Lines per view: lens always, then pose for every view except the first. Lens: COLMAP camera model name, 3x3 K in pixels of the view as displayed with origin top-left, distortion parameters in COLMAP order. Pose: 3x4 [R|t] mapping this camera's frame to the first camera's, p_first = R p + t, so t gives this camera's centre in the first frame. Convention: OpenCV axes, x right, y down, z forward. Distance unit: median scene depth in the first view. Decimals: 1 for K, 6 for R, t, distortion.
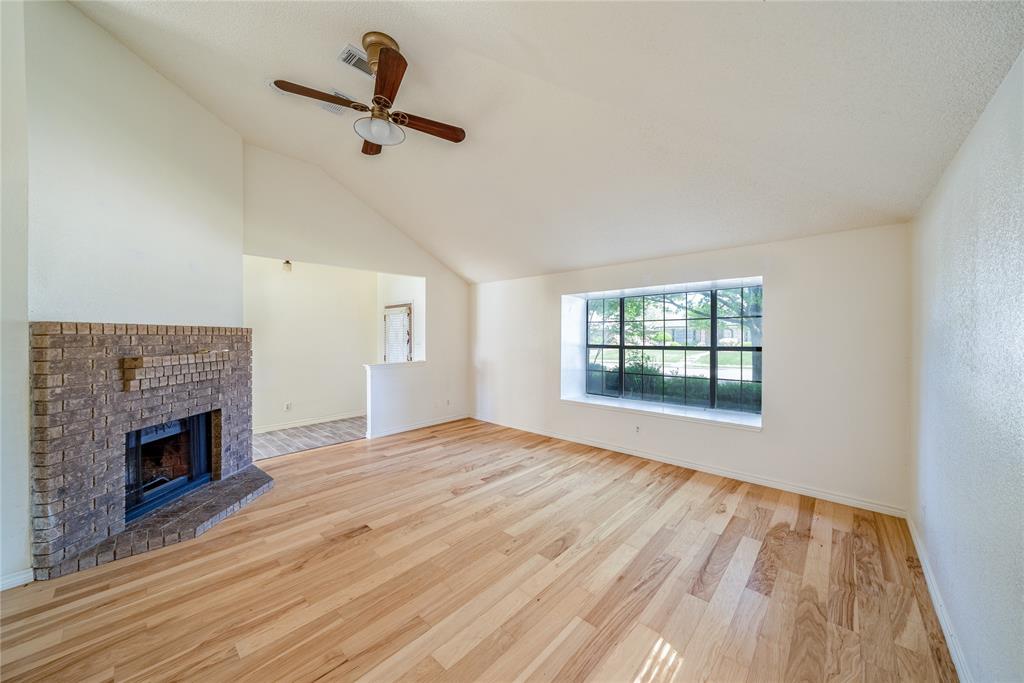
lens RADIAL K [[363.9, 0, 513.4], [0, 363.9, 338.8], [0, 0, 1]] dist [-0.005820, -0.000375]
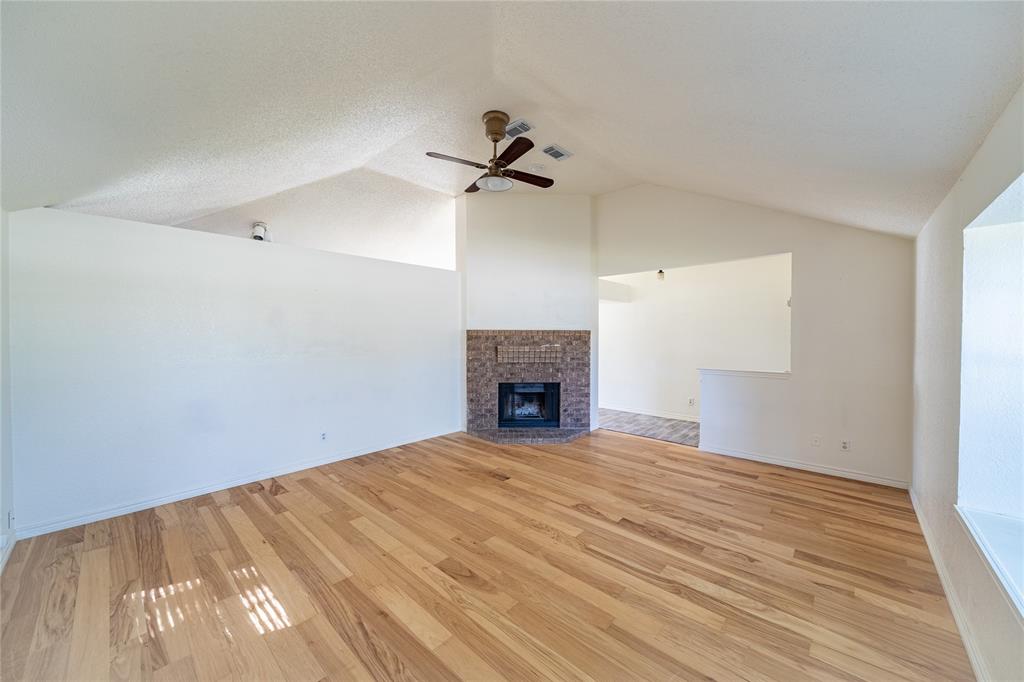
lens RADIAL K [[363.9, 0, 538.0], [0, 363.9, 336.4], [0, 0, 1]] dist [-0.005820, -0.000375]
pose [[0.036710, 0.004331, -0.999317, 0.784199], [-0.009961, 0.999943, 0.003968, -0.011183], [0.999276, 0.009809, 0.036751, 0.886388]]
